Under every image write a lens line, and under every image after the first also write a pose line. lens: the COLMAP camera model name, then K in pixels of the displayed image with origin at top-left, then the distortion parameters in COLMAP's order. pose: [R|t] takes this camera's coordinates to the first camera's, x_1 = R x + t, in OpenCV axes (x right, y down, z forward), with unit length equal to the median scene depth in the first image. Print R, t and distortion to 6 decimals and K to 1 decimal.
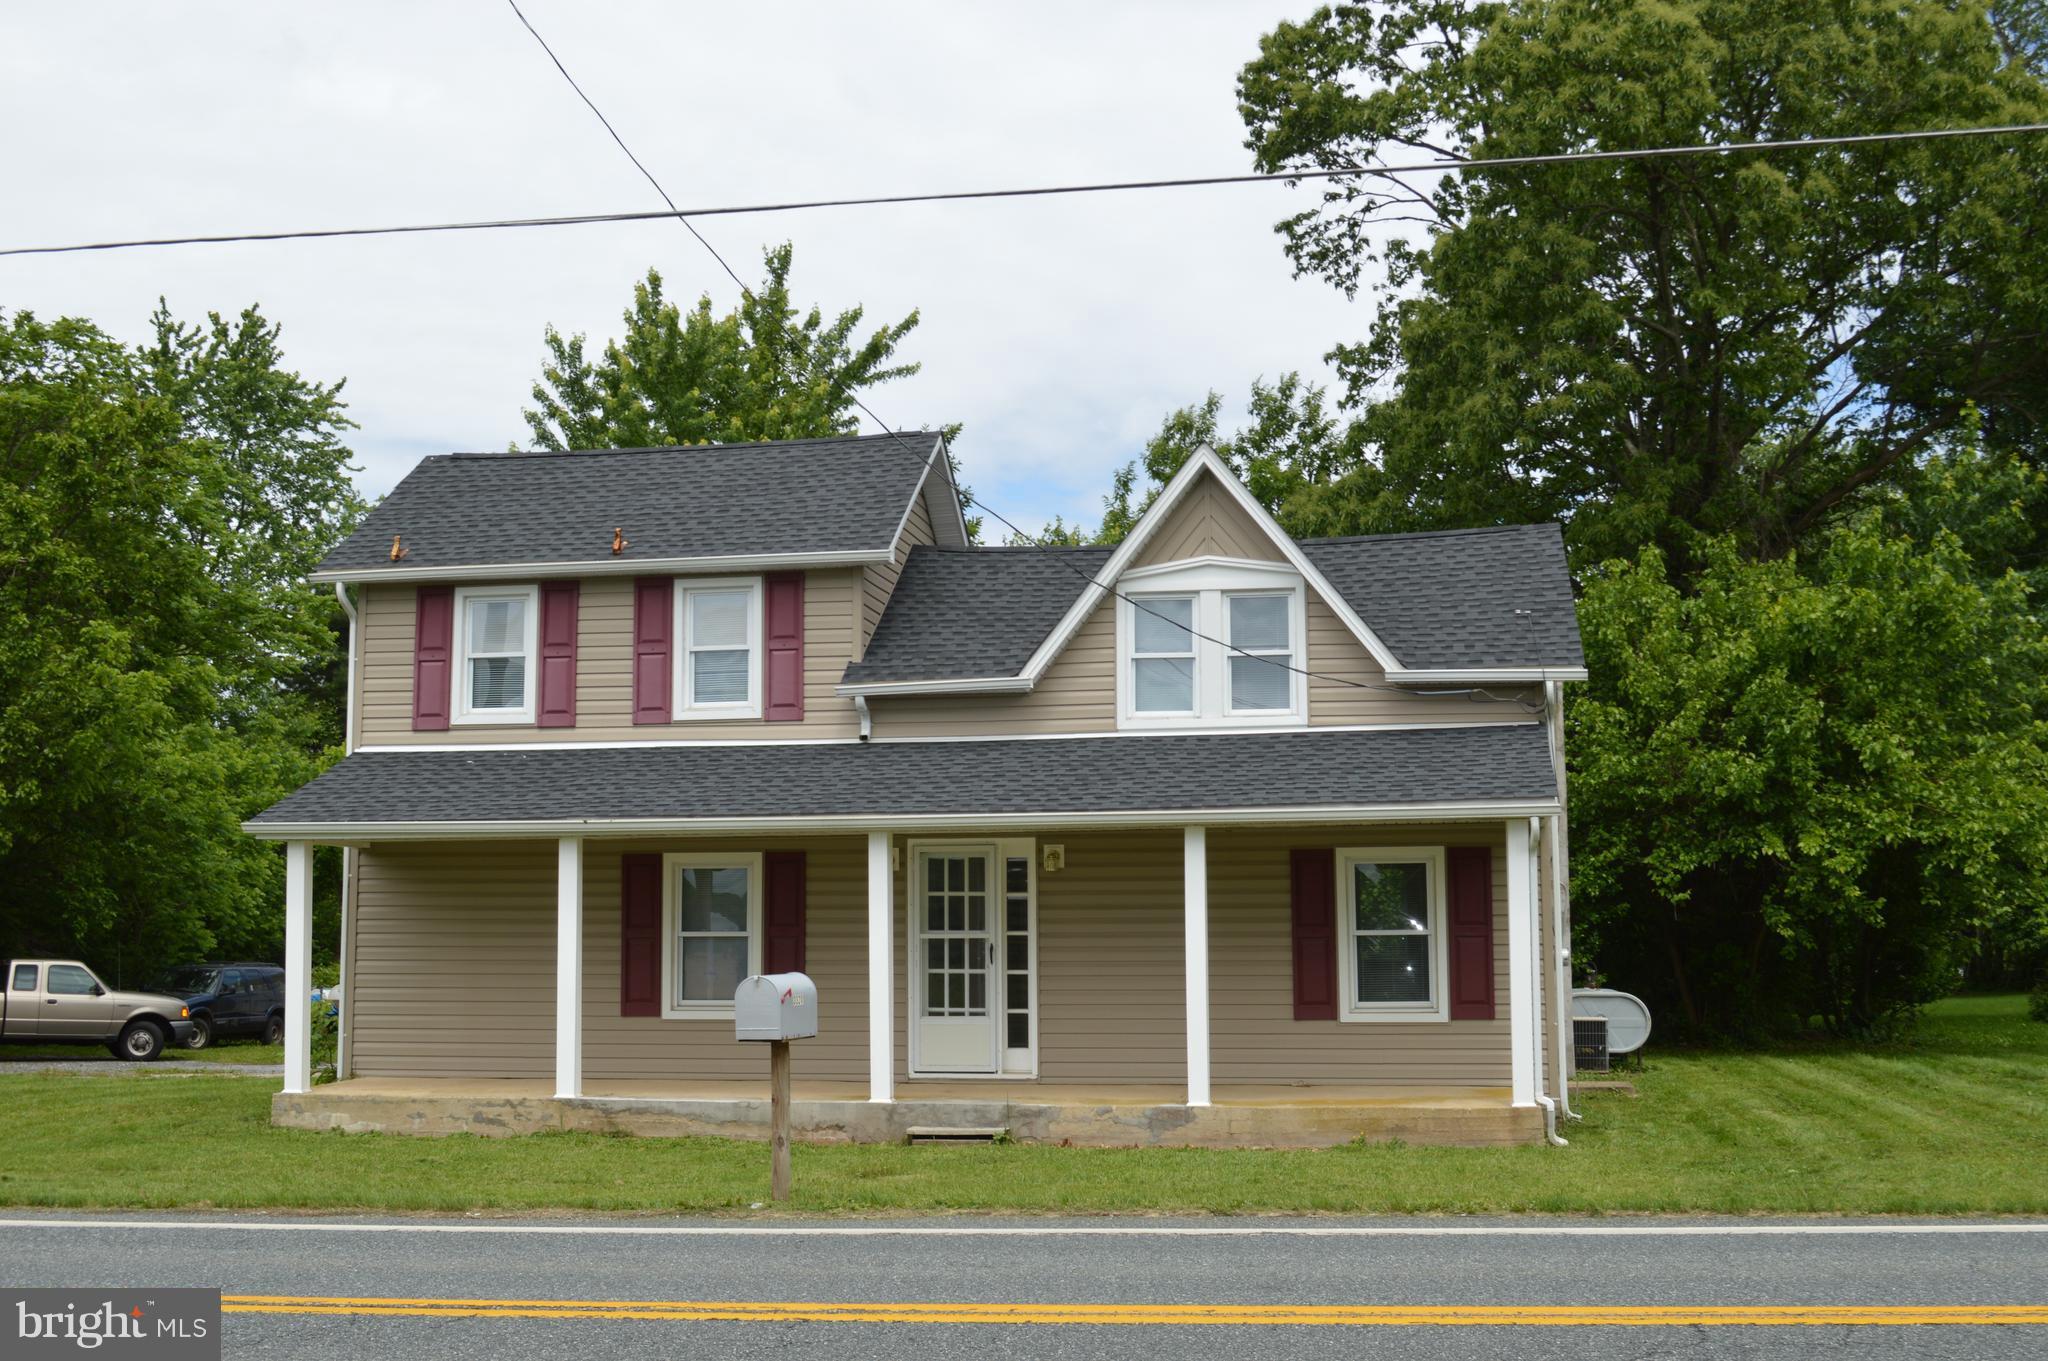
lens RADIAL K [[2388.6, 0, 1024.0], [0, 2388.6, 680.5], [0, 0, 1]] dist [-0.027651, -0.014225]
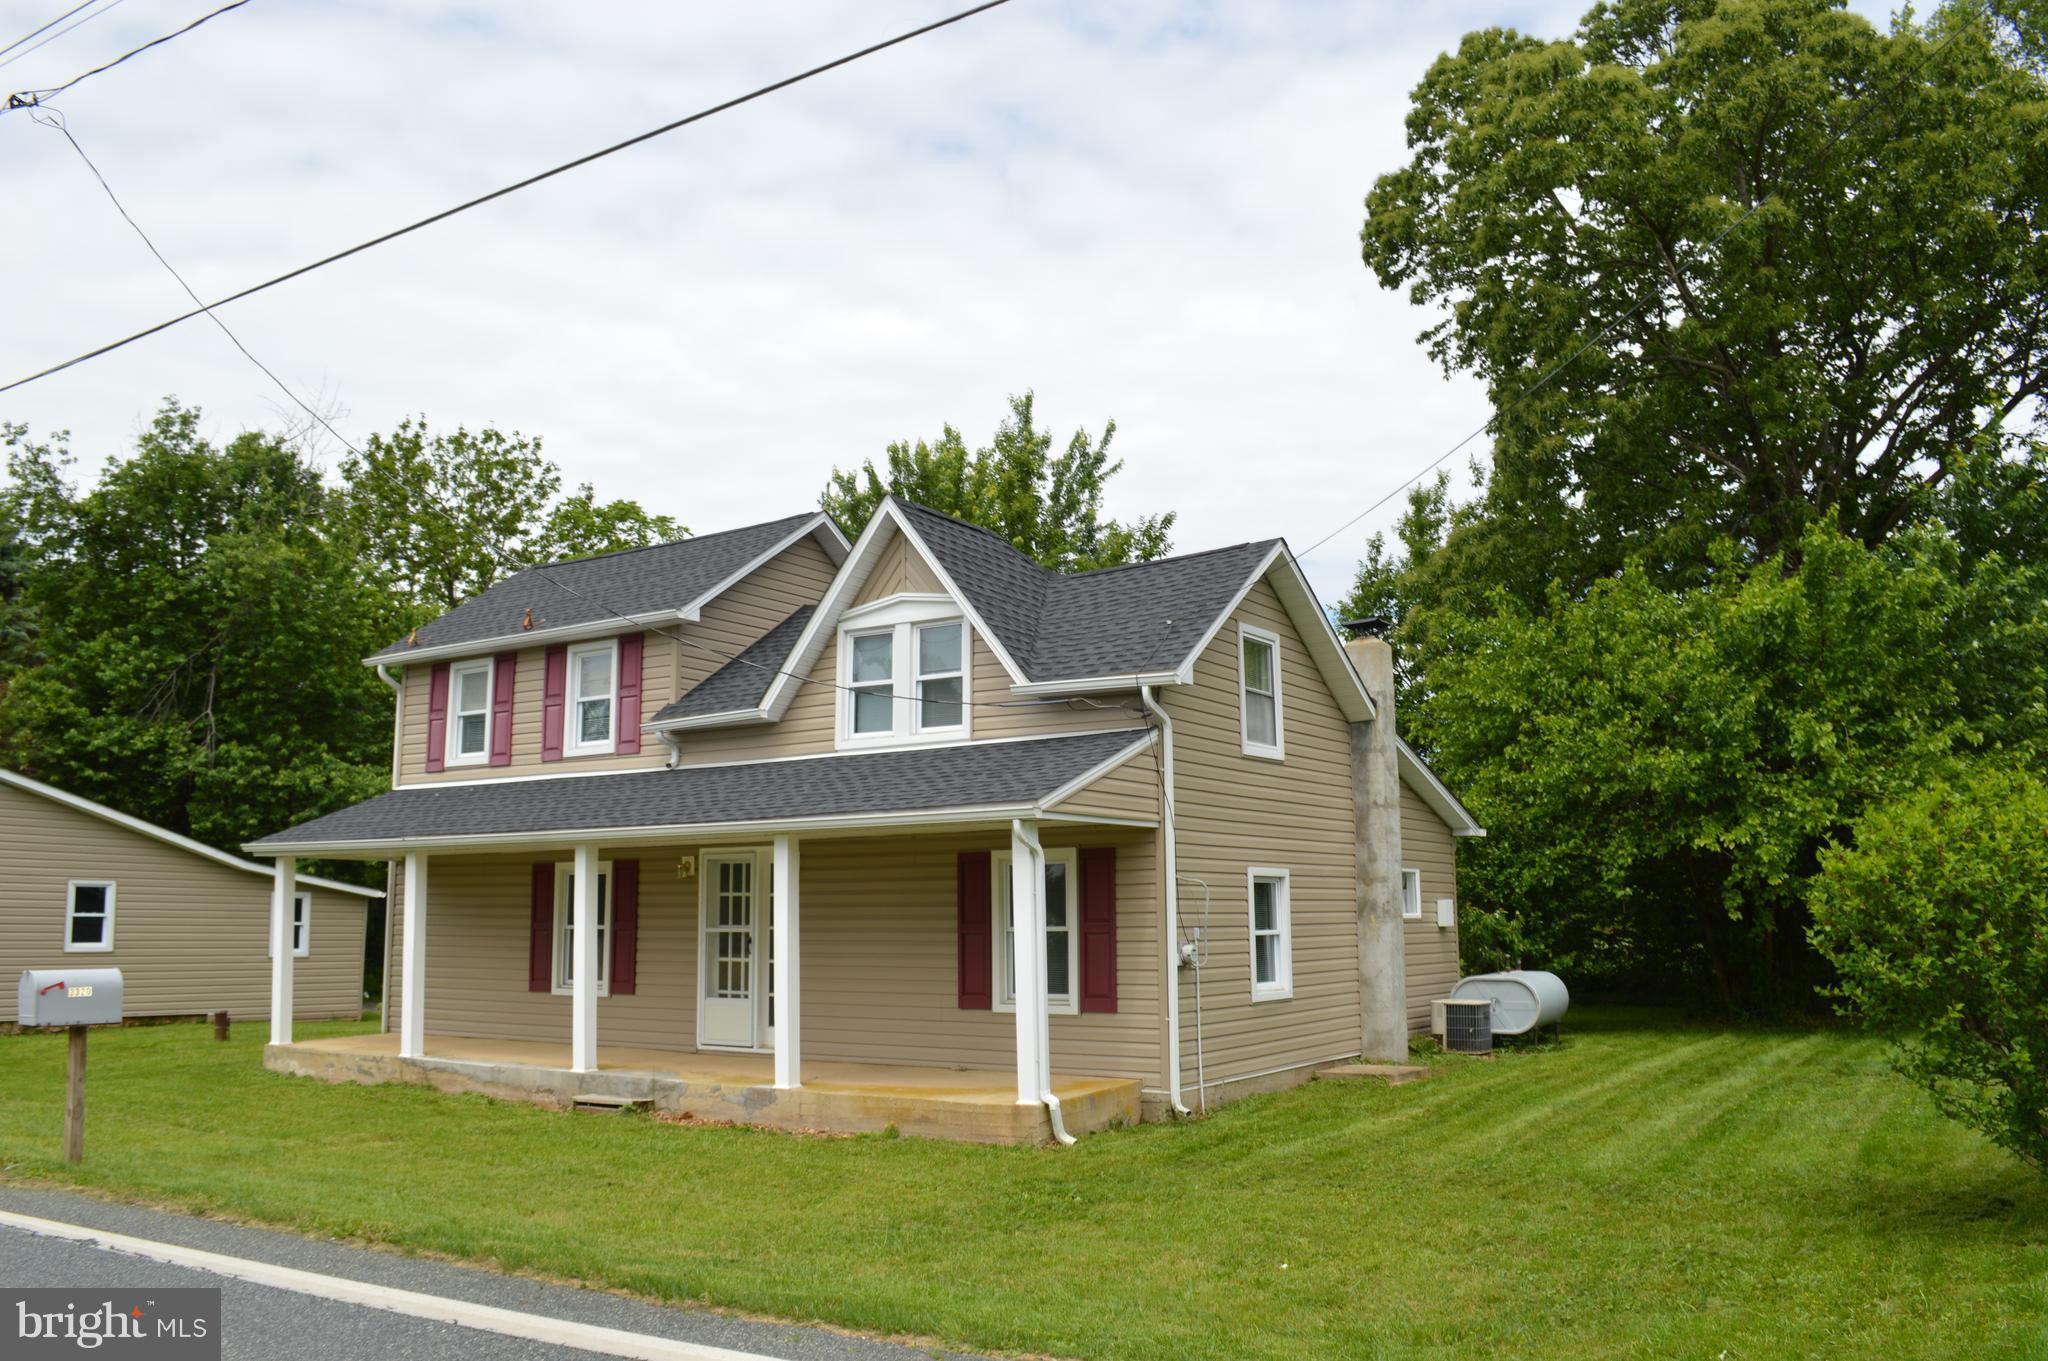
lens RADIAL K [[1633.2, 0, 1024.0], [0, 1633.2, 680.5], [0, 0, 1]] dist [-0.059842, 0.002493]
pose [[0.916806, -0.057958, -0.395105, 0.429340], [0.045152, 0.998112, -0.041643, 0.023509], [0.396772, 0.020339, 0.917692, 0.311866]]
